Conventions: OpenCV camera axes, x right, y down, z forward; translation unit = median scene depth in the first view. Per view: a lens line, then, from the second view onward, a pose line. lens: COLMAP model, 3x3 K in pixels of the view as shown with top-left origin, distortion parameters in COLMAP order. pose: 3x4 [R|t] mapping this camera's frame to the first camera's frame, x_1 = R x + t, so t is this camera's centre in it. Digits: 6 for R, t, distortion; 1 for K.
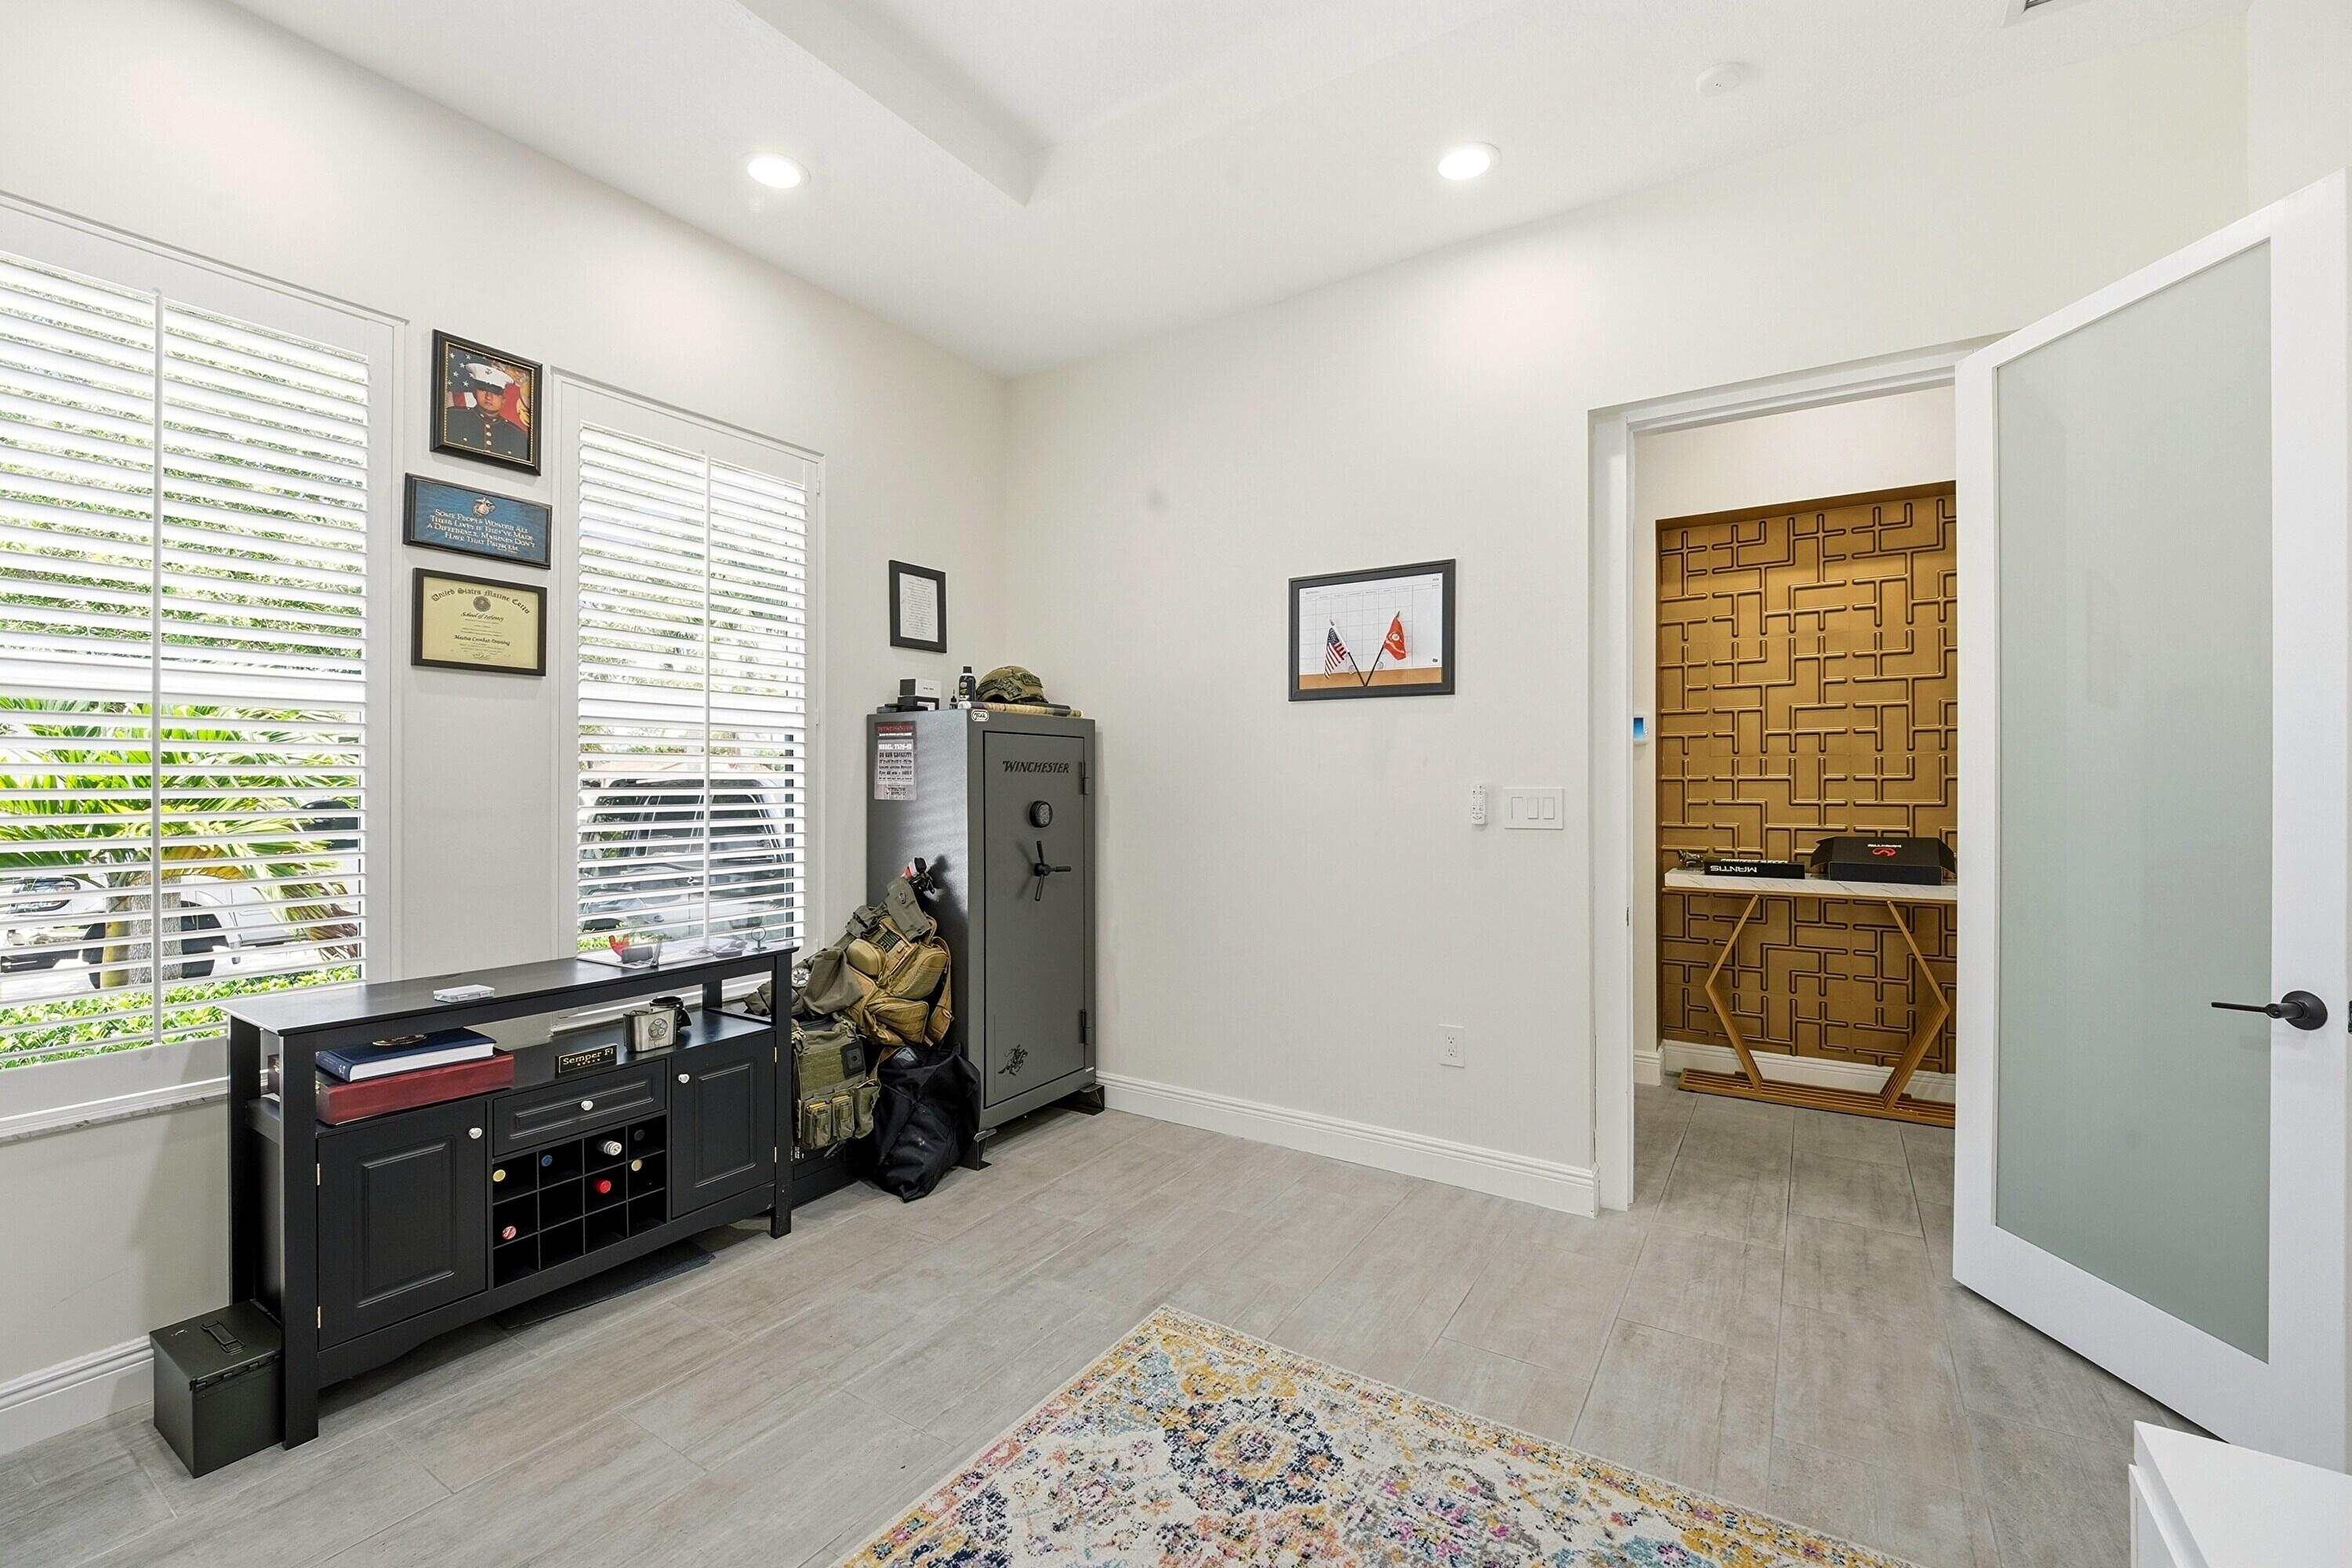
lens RADIAL K [[999.0, 0, 1173.2], [0, 999.0, 784.0], [0, 0, 1]] dist [0.001150, -0.000046]
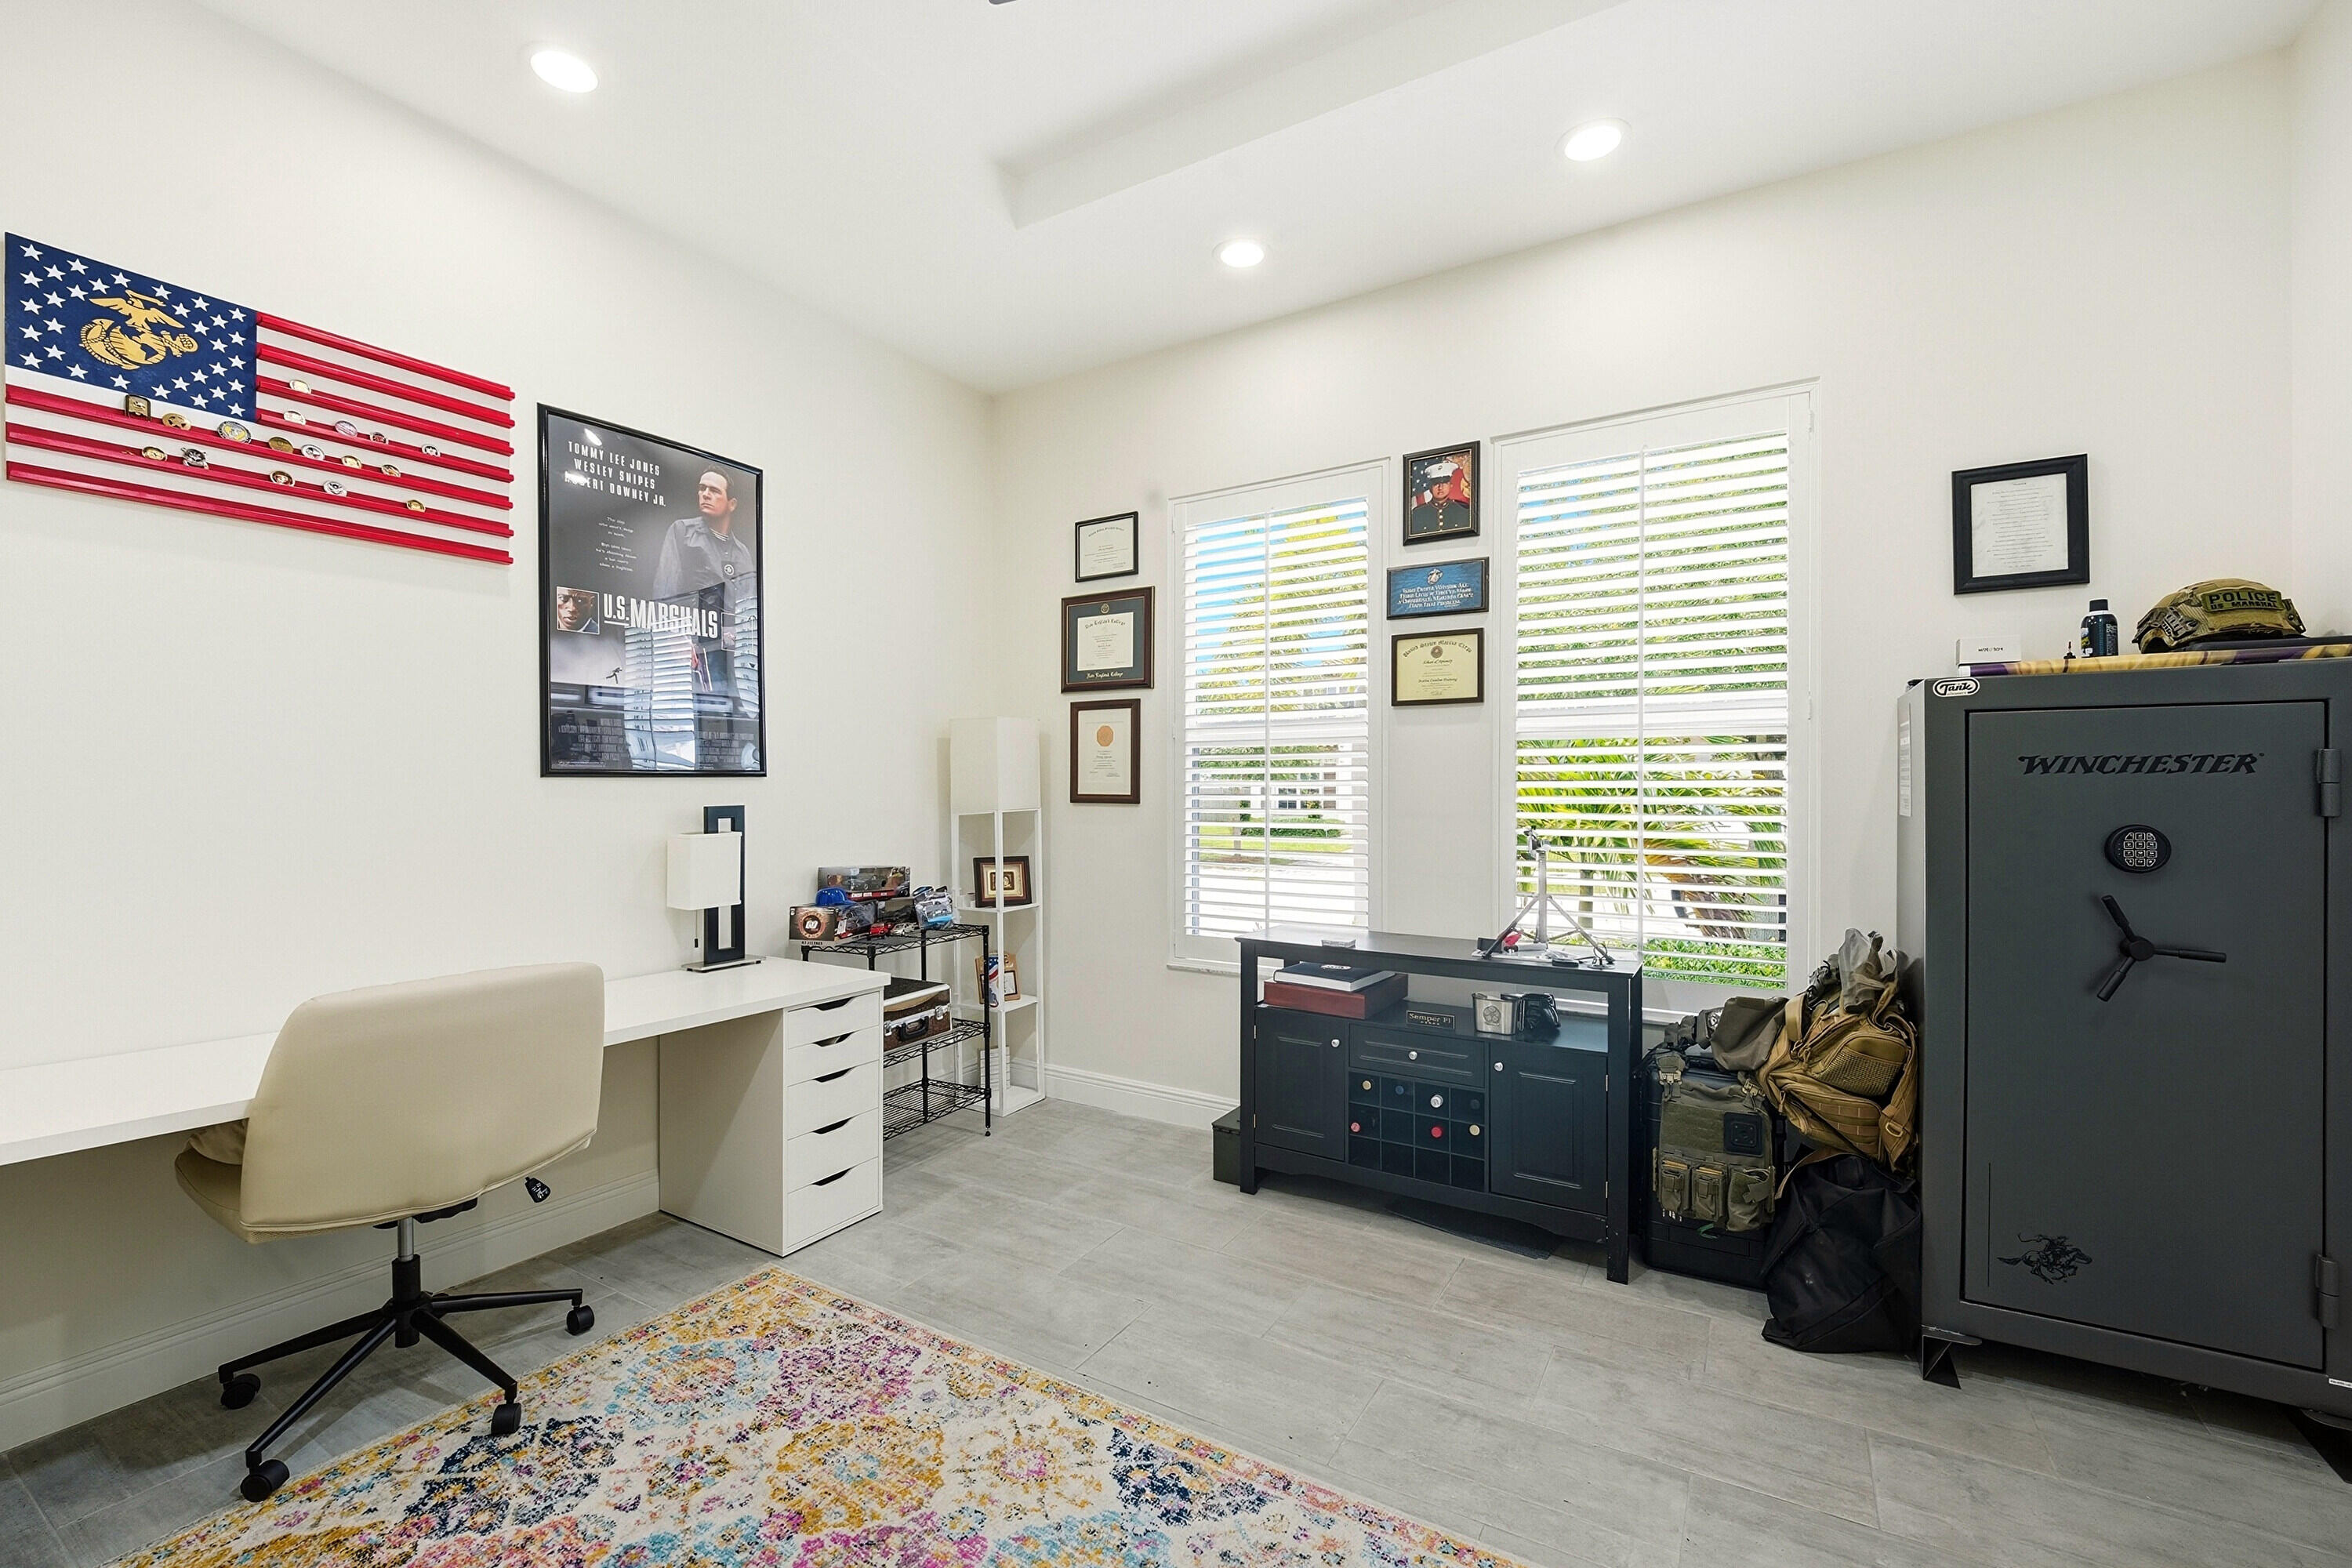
lens RADIAL K [[1016.7, 0, 1179.5], [0, 1016.7, 797.3], [0, 0, 1]] dist [-0.000283, -0.000373]
pose [[0.021421, 0.006015, -0.999752, 0.588017], [-0.000120, 0.999982, 0.006014, -0.002023], [0.999771, -0.000009, 0.021421, 0.629222]]
